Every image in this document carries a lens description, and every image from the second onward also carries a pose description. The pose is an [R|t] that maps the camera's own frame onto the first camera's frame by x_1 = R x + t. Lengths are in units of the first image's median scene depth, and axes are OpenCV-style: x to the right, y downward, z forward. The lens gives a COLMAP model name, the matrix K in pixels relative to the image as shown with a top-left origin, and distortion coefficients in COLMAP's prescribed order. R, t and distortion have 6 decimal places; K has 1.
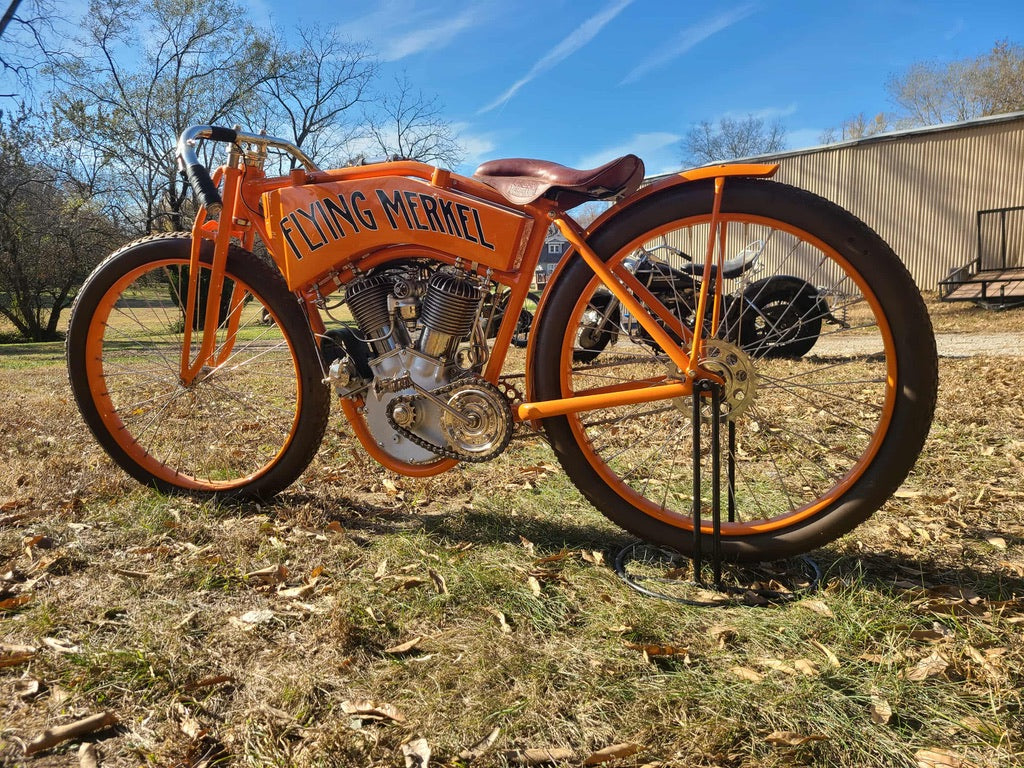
lens RADIAL K [[775.6, 0, 512.0], [0, 775.6, 384.0], [0, 0, 1]] dist [0.028800, -0.003504]
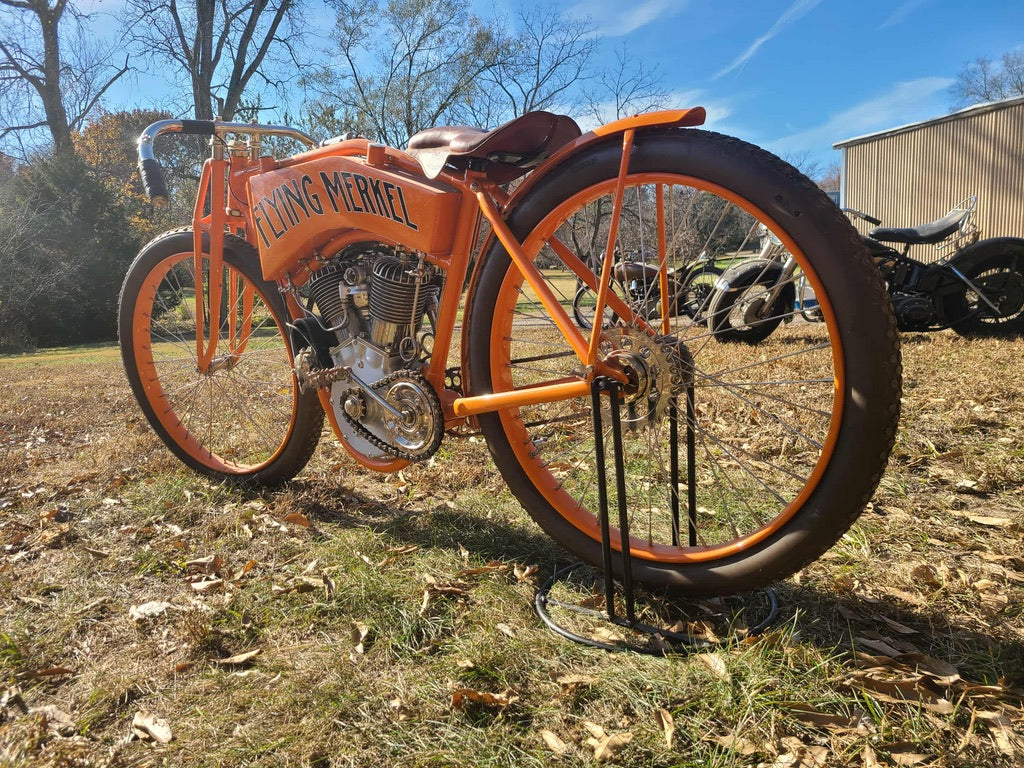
lens RADIAL K [[777.4, 0, 504.3], [0, 777.4, 384.4], [0, 0, 1]] dist [0.027186, -0.005718]
pose [[0.955232, 0.012450, -0.295594, 0.314606], [-0.004035, 0.999569, 0.029062, -0.016775], [0.295829, -0.026568, 0.954871, 0.136772]]
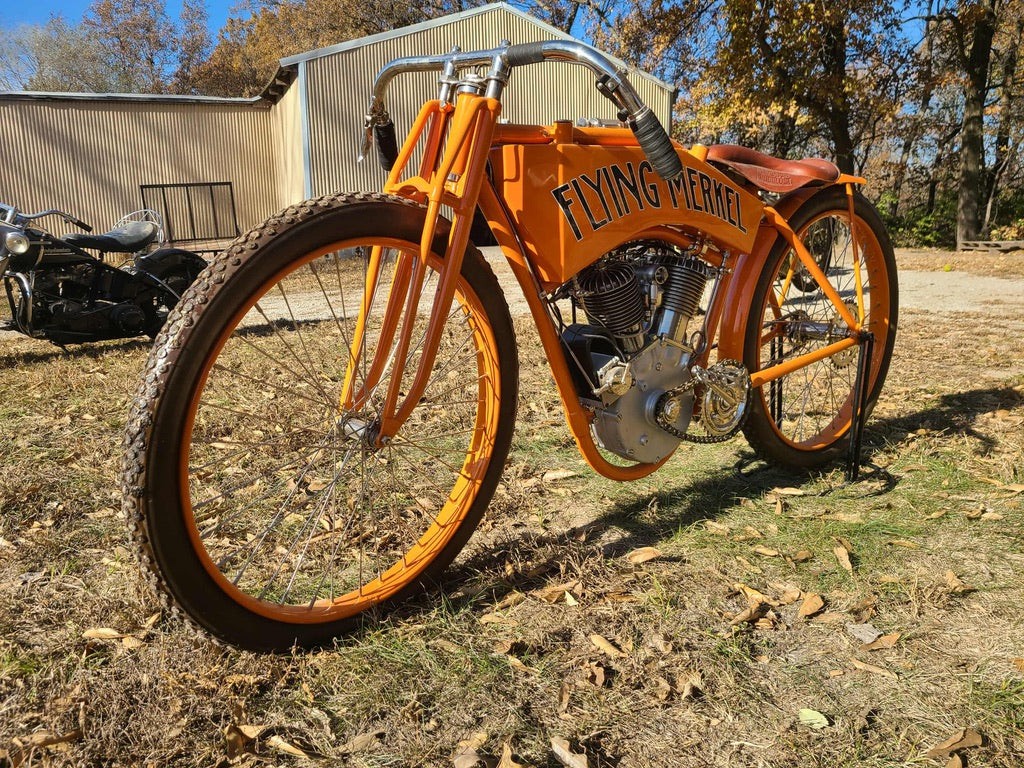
lens RADIAL K [[766.0, 0, 499.0], [0, 766.0, 384.5], [0, 0, 1]] dist [0.030079, -0.004409]
pose [[0.491632, -0.155940, 0.856727, -1.001141], [0.120449, 0.986556, 0.110451, -0.114716], [-0.862432, 0.048891, 0.503806, 0.701926]]
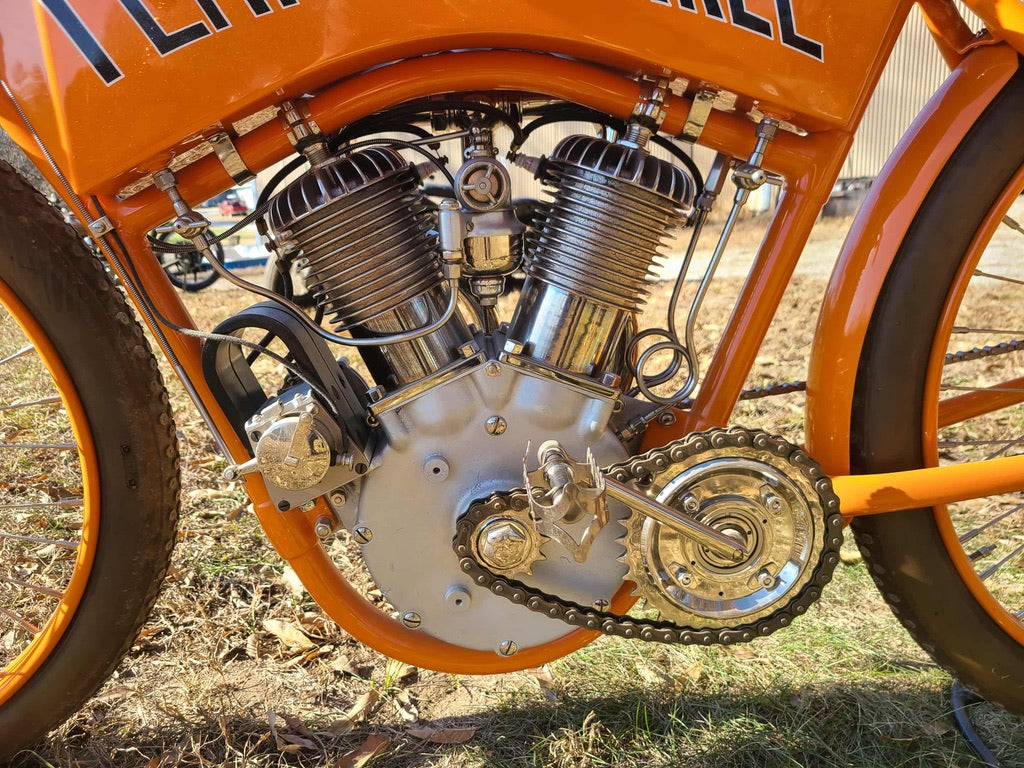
lens RADIAL K [[784.0, 0, 499.9], [0, 784.0, 386.9], [0, 0, 1]] dist [0.009107, -0.002330]
pose [[0.898159, -0.106706, 0.426525, -0.284206], [0.068494, 0.992216, 0.103998, -0.067967], [-0.434302, -0.064192, 0.898477, 0.670775]]
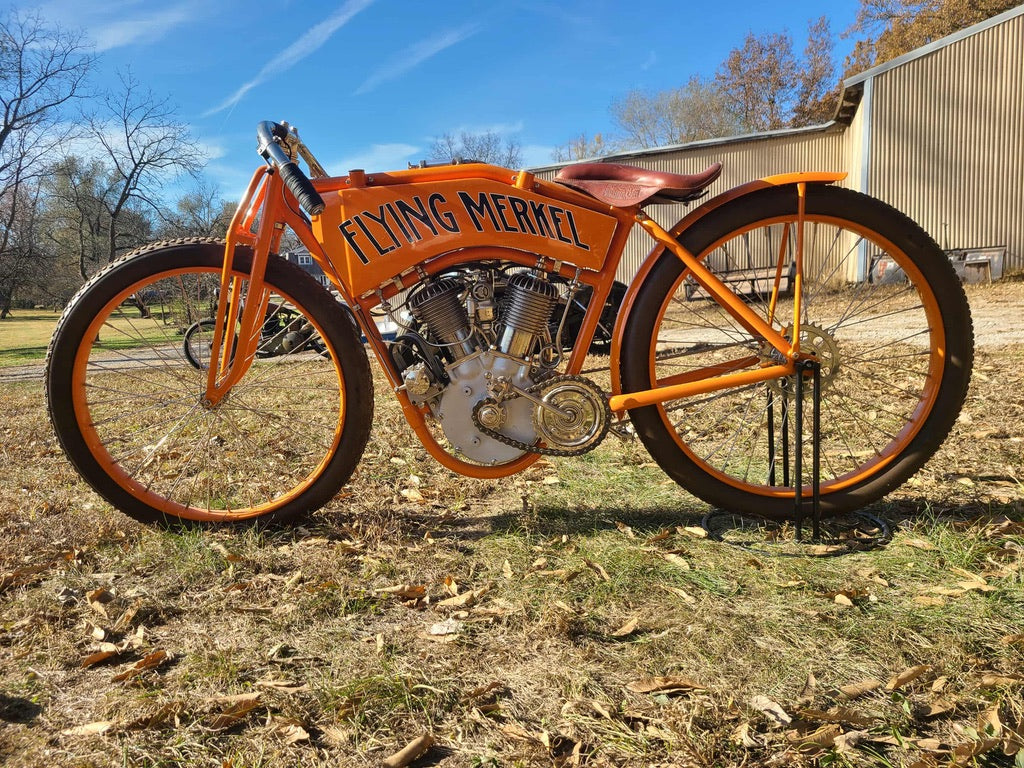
lens RADIAL K [[777.5, 0, 510.3], [0, 777.5, 388.5], [0, 0, 1]] dist [0.026941, -0.005389]
pose [[0.950446, -0.066071, 0.303788, -0.411394], [0.068329, 0.997658, 0.003204, 0.002085], [-0.303288, 0.017712, 0.952734, 0.034343]]
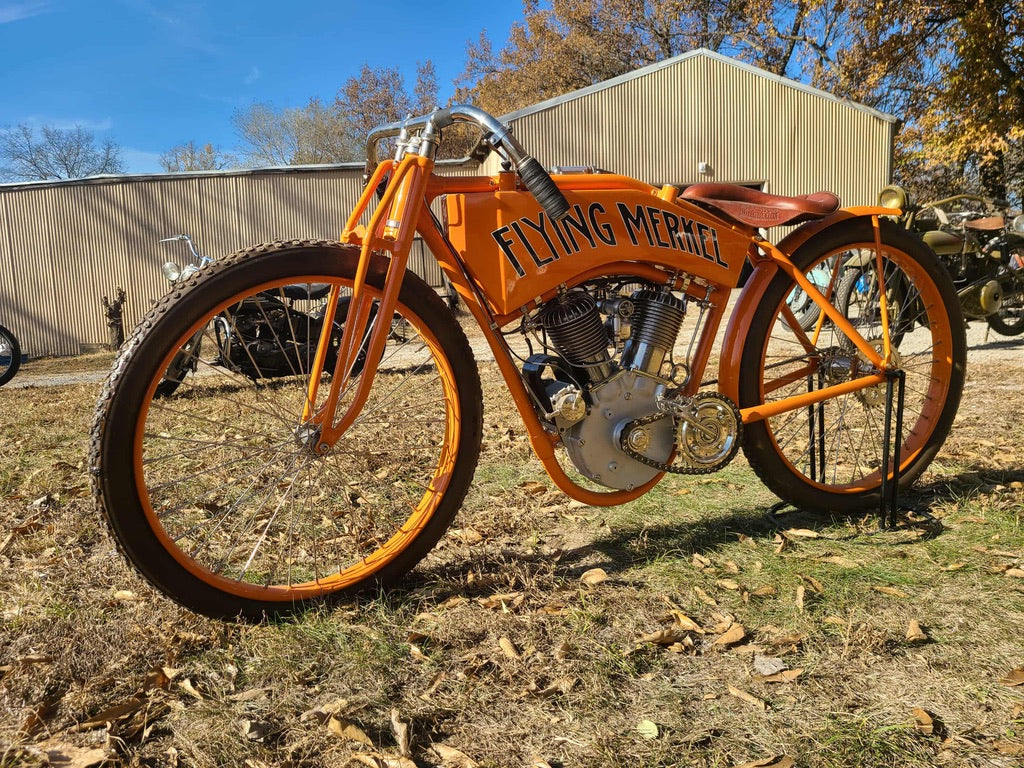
lens RADIAL K [[766.0, 0, 499.0], [0, 766.0, 384.5], [0, 0, 1]] dist [0.030079, -0.004409]
pose [[0.707559, -0.092872, 0.700525, -0.900296], [0.110575, 0.993666, 0.020049, -0.063963], [-0.697949, 0.063274, 0.713346, 0.434227]]
